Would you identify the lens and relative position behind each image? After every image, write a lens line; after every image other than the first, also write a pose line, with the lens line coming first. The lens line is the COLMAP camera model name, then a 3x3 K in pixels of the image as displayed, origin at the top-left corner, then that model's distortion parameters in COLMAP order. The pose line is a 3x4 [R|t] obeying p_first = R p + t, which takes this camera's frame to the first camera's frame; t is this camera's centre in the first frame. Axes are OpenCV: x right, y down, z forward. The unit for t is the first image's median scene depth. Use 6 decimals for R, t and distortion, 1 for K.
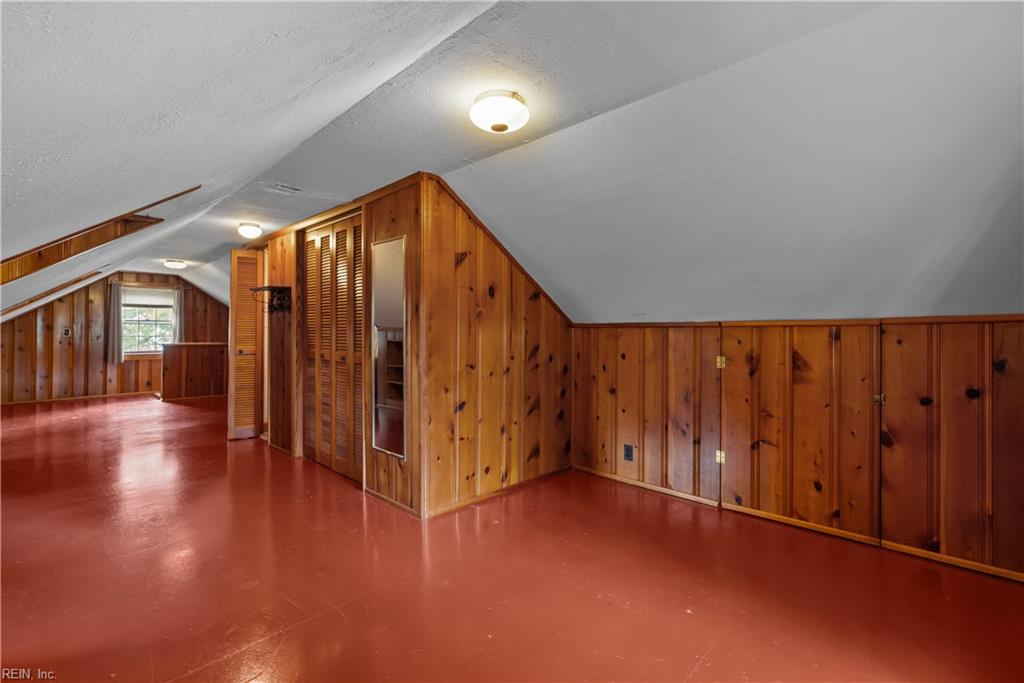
lens RADIAL K [[470.6, 0, 509.0], [0, 470.6, 332.2], [0, 0, 1]] dist [0.004408, 0.000489]
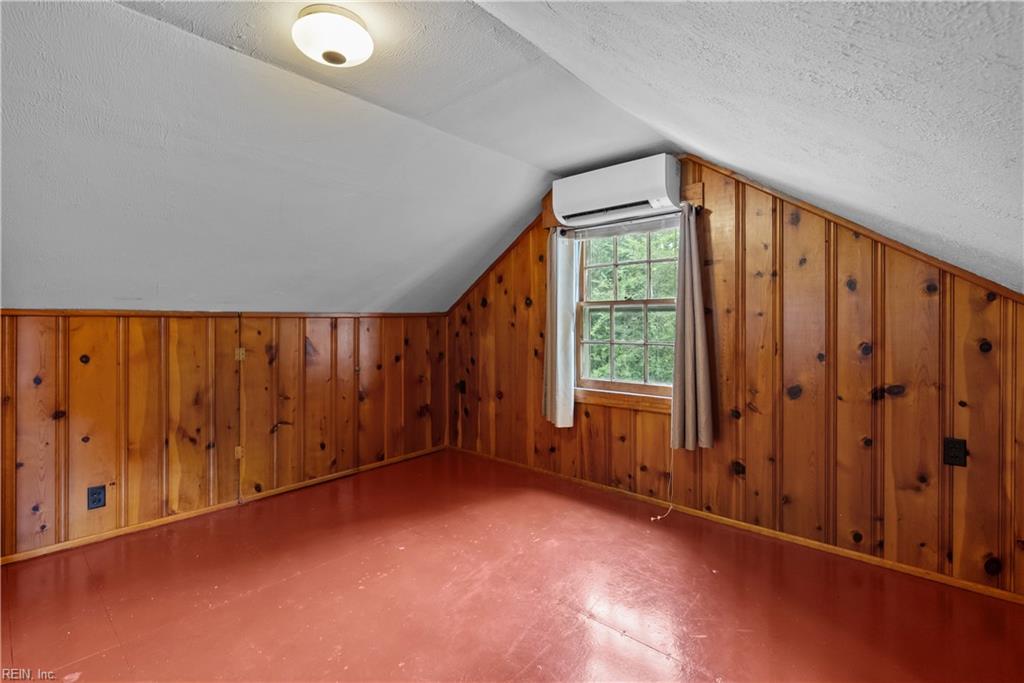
lens RADIAL K [[470.6, 0, 511.3], [0, 470.6, 334.0], [0, 0, 1]] dist [0.004408, 0.000489]
pose [[-0.033981, -0.023382, 0.999149, -0.552667], [0.005775, 0.999705, 0.023591, 0.002851], [-0.999406, 0.006572, -0.033836, 0.497130]]
